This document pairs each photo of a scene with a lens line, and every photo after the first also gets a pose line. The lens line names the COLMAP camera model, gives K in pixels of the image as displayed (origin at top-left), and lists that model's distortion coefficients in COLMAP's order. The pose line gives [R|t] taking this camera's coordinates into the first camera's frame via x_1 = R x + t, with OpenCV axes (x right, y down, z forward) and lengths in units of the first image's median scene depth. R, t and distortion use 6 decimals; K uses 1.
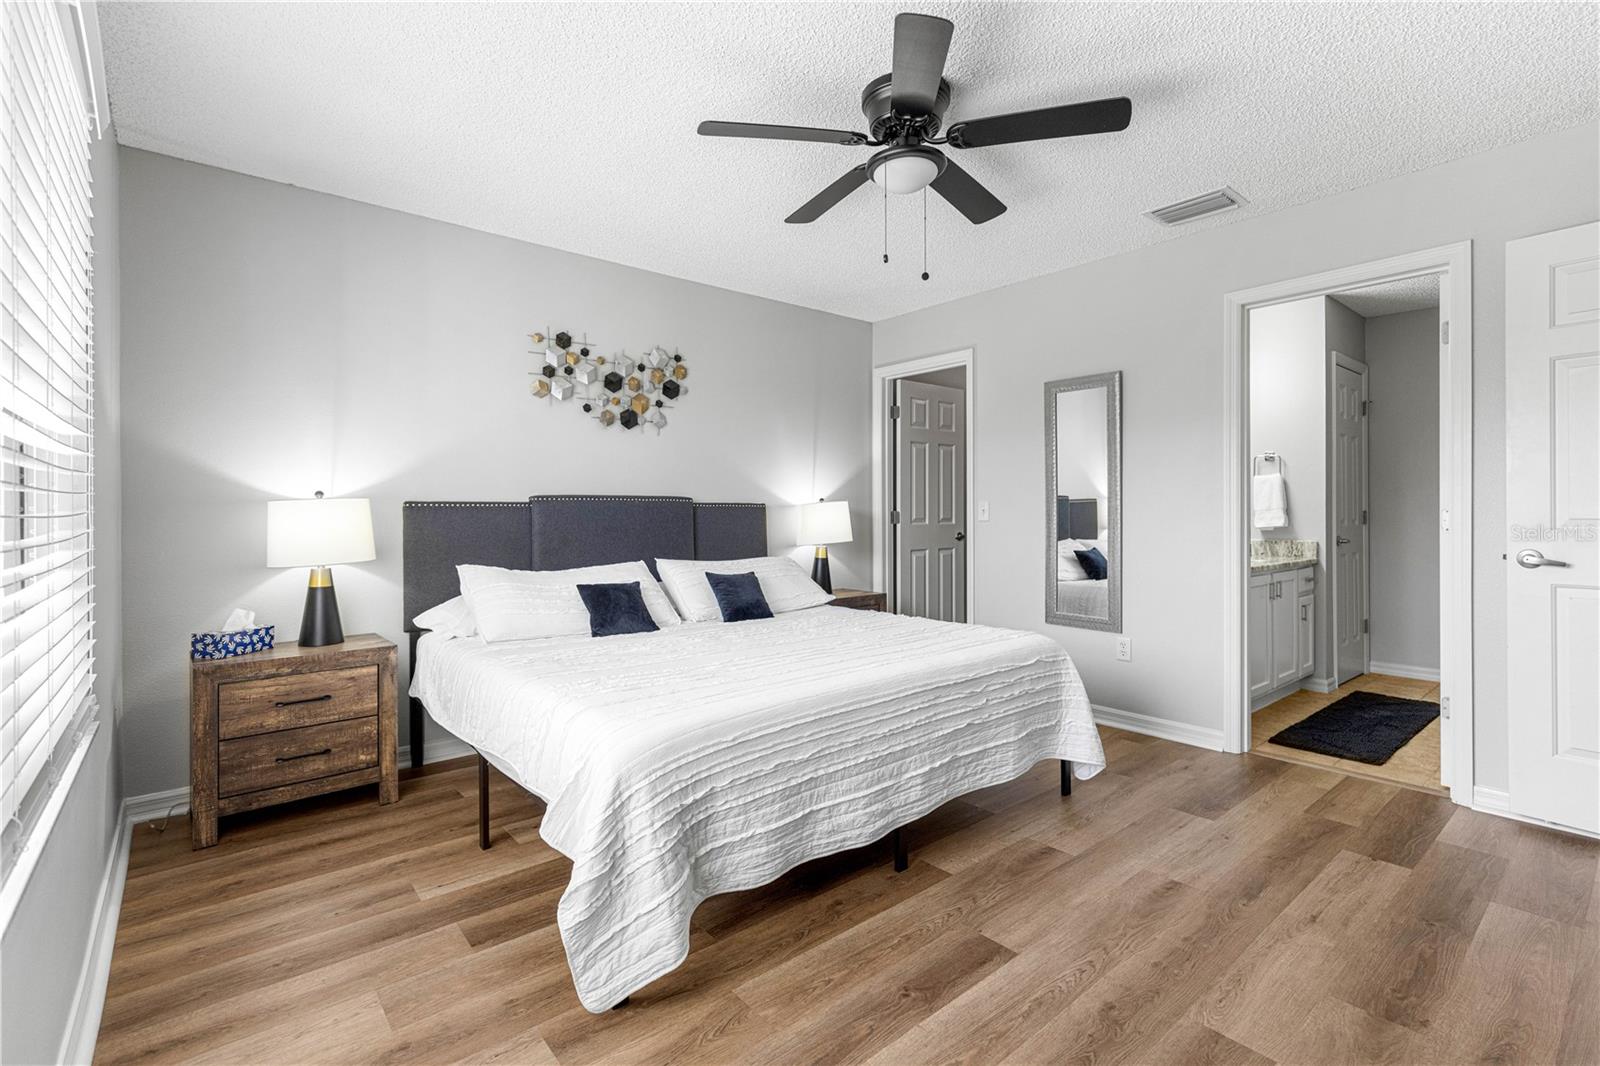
lens RADIAL K [[727.2, 0, 809.7], [0, 727.2, 511.6], [0, 0, 1]] dist [0.003616, 0.000130]
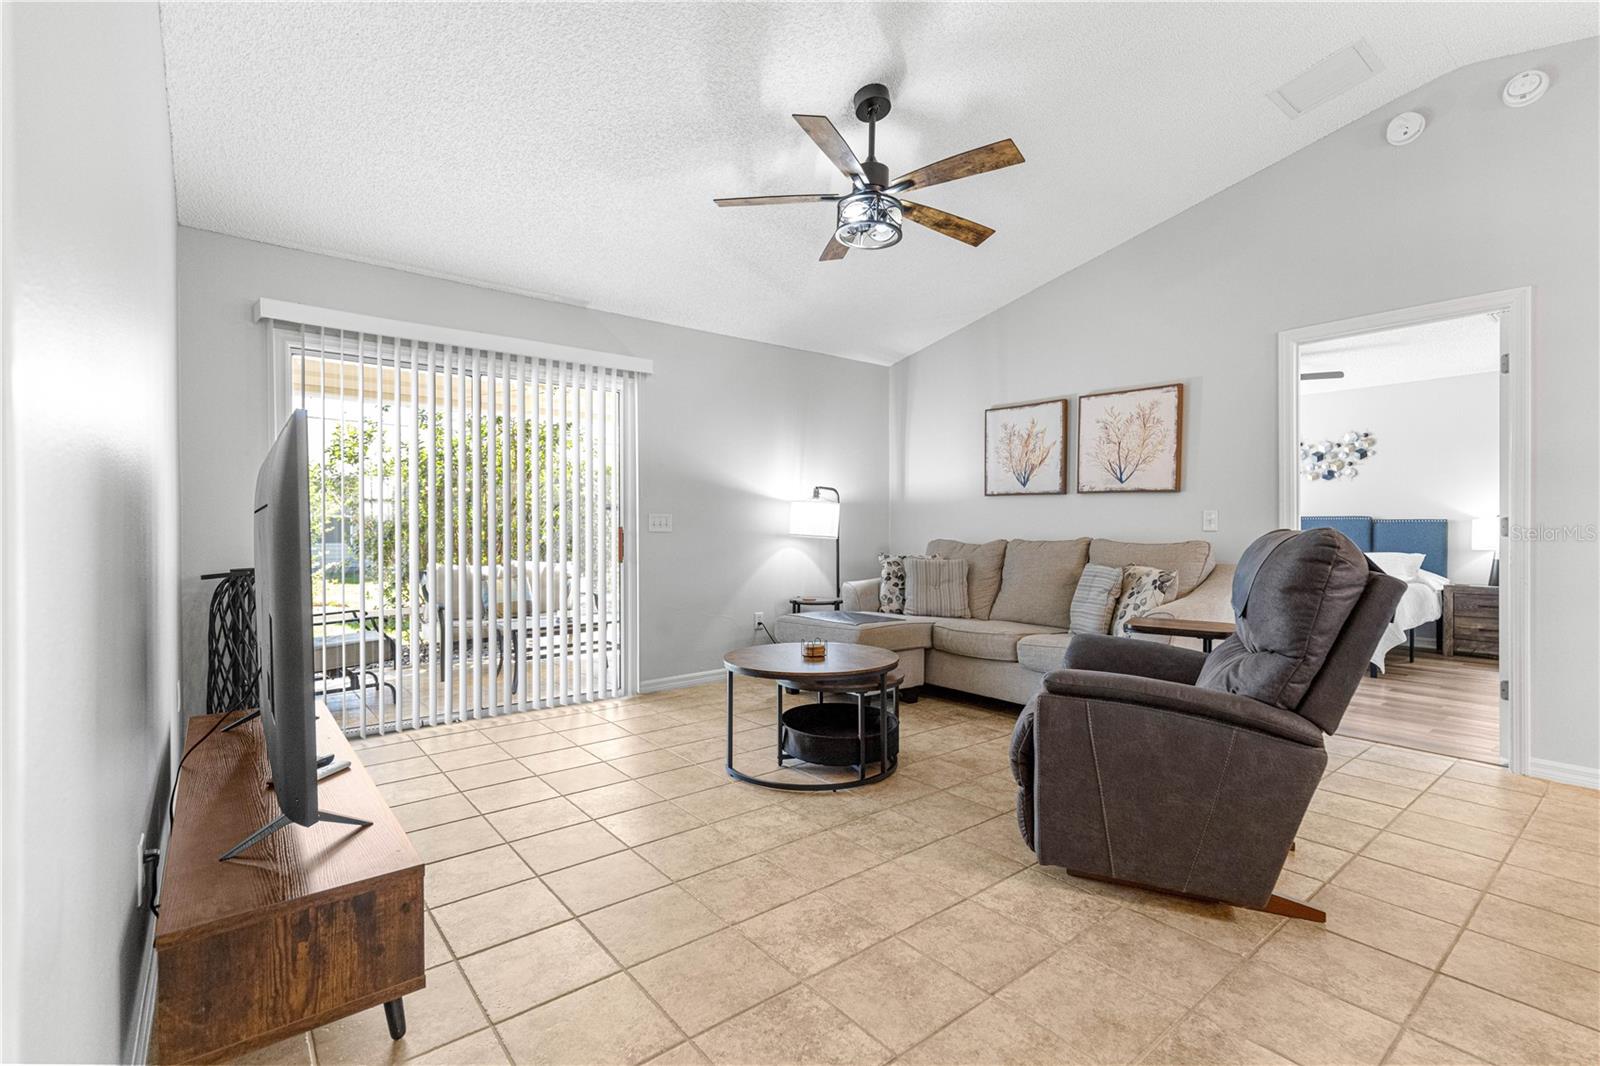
lens RADIAL K [[721.2, 0, 800.0], [0, 721.2, 533.0], [0, 0, 1]] dist [0.005253, 0.000276]
pose [[-0.024143, 0.008721, -0.999670, 1.816061], [-0.001756, 0.999960, 0.008766, 0.007383], [0.999707, 0.001968, -0.024127, -0.333999]]
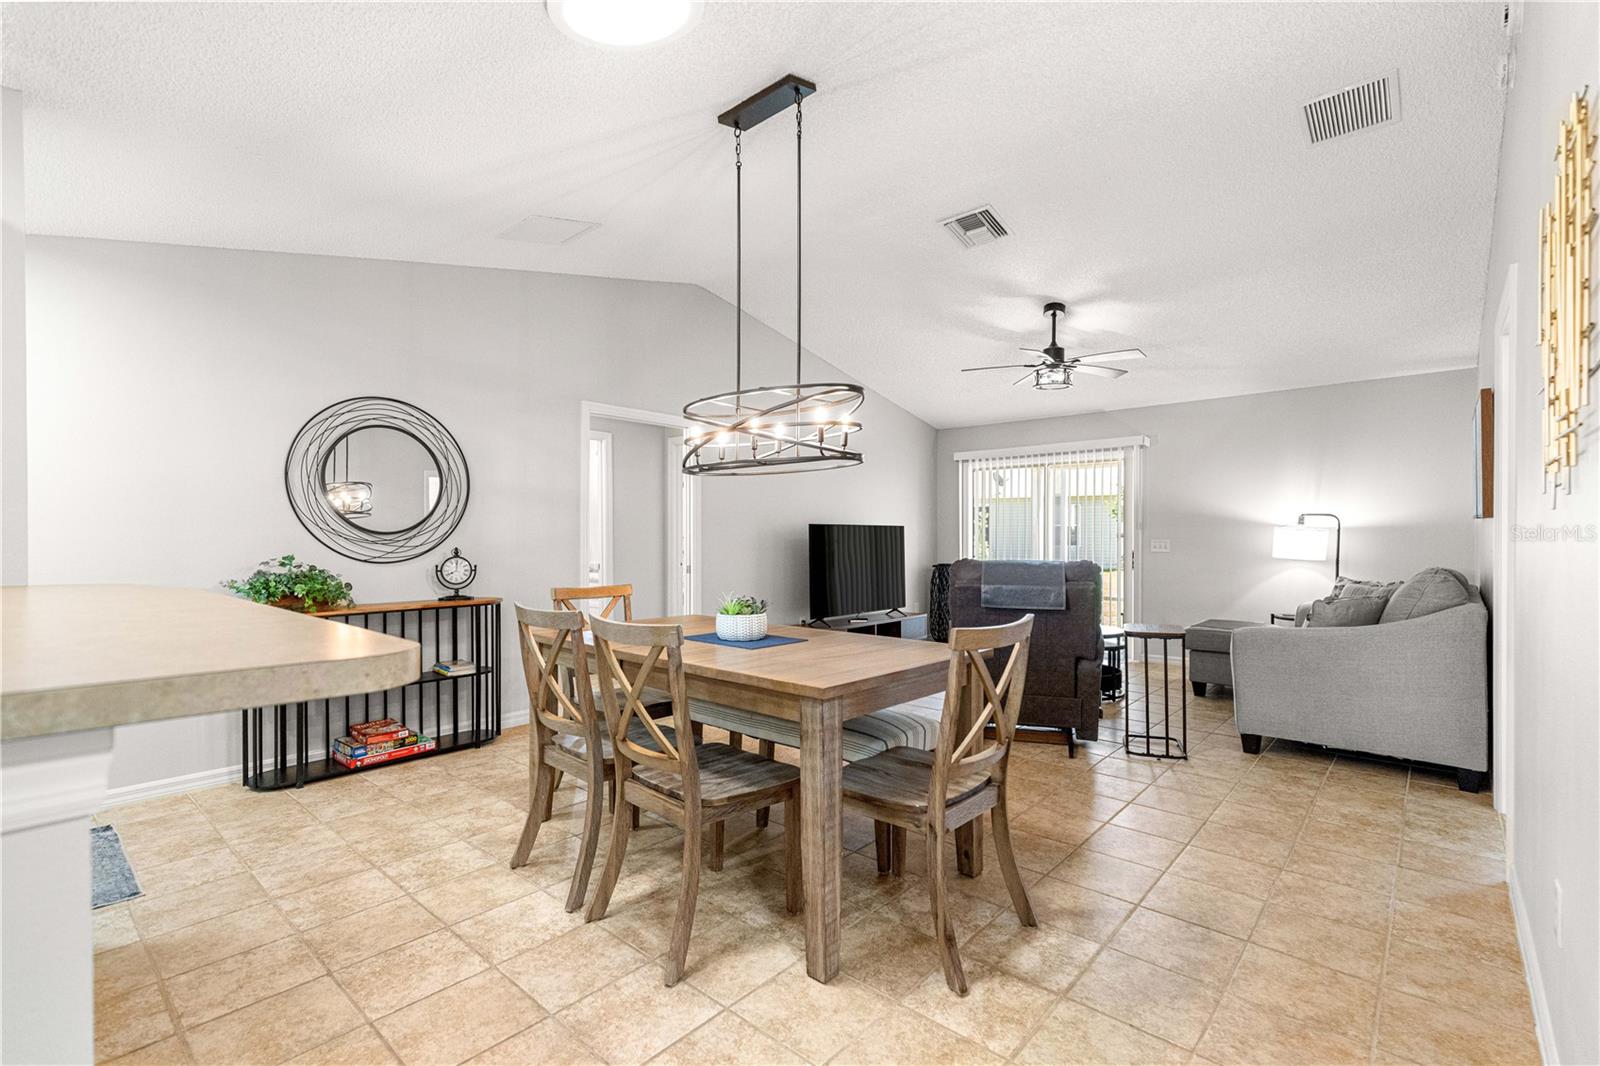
lens RADIAL K [[713.3, 0, 805.6], [0, 713.3, 540.9], [0, 0, 1]] dist [0.003227, 0.000303]
pose [[-0.989710, 0.002675, -0.143059, 1.673457], [0.001458, 0.999962, 0.008608, -0.030538], [0.143077, 0.008310, -0.989677, 1.136484]]
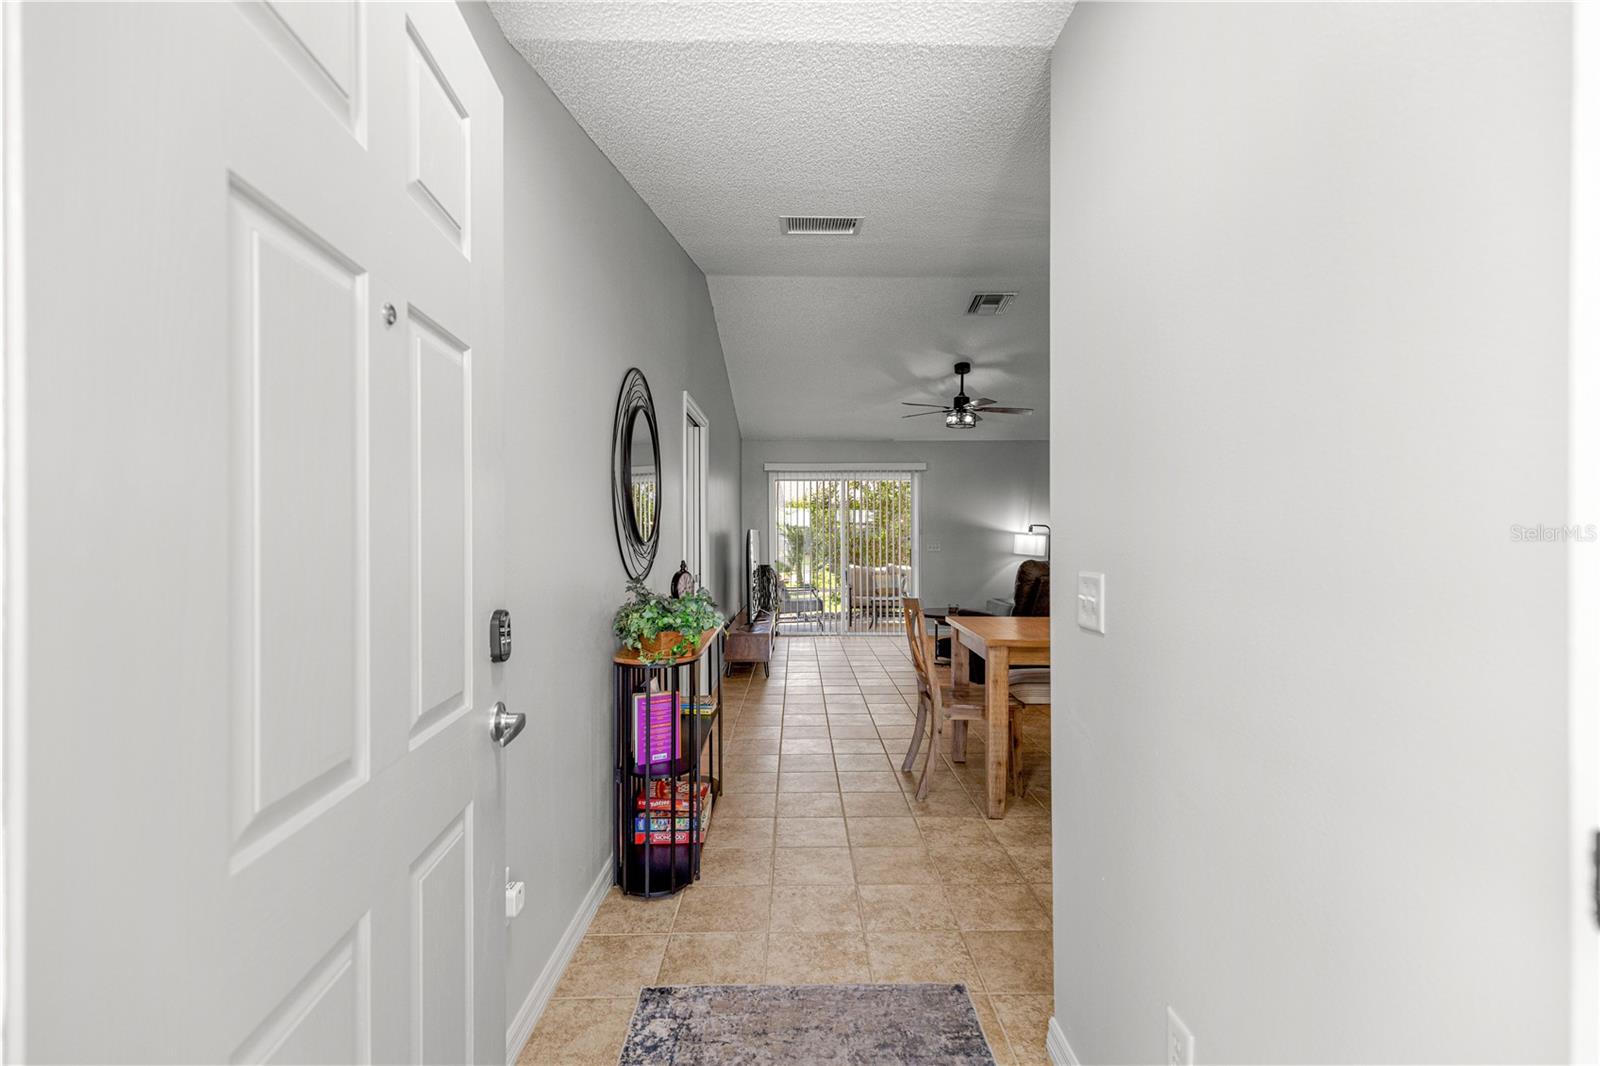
lens RADIAL K [[710.6, 0, 800.1], [0, 710.6, 538.1], [0, 0, 1]] dist [0.003522, -0.000172]
pose [[-0.641355, 0.005750, -0.767223, 2.717965], [0.000411, 0.999974, 0.007151, -0.048962], [0.767244, 0.004271, -0.641341, 0.636002]]
